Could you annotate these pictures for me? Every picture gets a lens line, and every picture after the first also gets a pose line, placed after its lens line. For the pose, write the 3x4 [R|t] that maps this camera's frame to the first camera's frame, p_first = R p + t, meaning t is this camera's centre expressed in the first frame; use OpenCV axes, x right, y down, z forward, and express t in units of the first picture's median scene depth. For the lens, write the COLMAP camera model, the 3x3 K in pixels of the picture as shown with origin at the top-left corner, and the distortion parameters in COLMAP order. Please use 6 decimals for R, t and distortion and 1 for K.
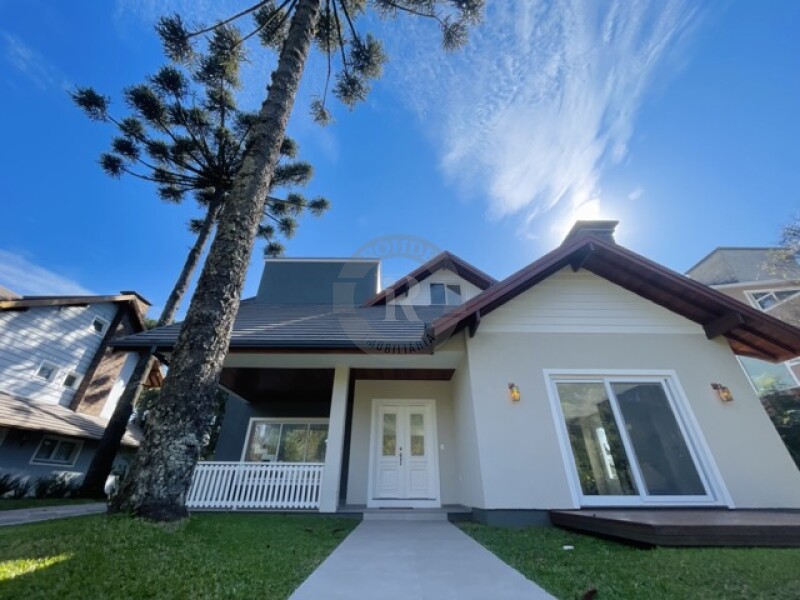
lens RADIAL K [[325.5, 0, 400.1], [0, 325.5, 300.6], [0, 0, 1]] dist [0.000139, 0.000176]
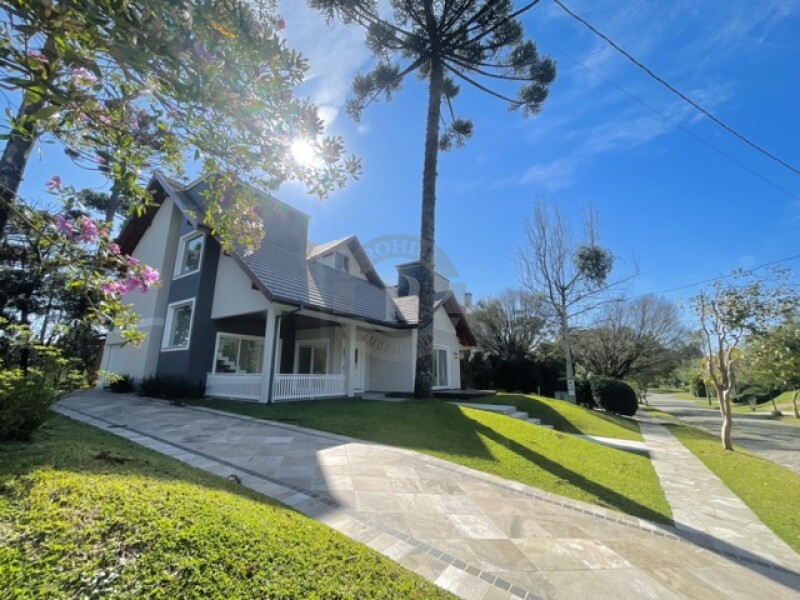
lens RADIAL K [[323.4, 0, 400.1], [0, 323.4, 298.9], [0, 0, 1]] dist [-0.001473, 0.000109]
pose [[0.548674, 0.194535, 0.813088, -1.580160], [-0.428409, 0.900580, 0.073623, -0.165488], [-0.717929, -0.388730, 0.577466, -0.141737]]
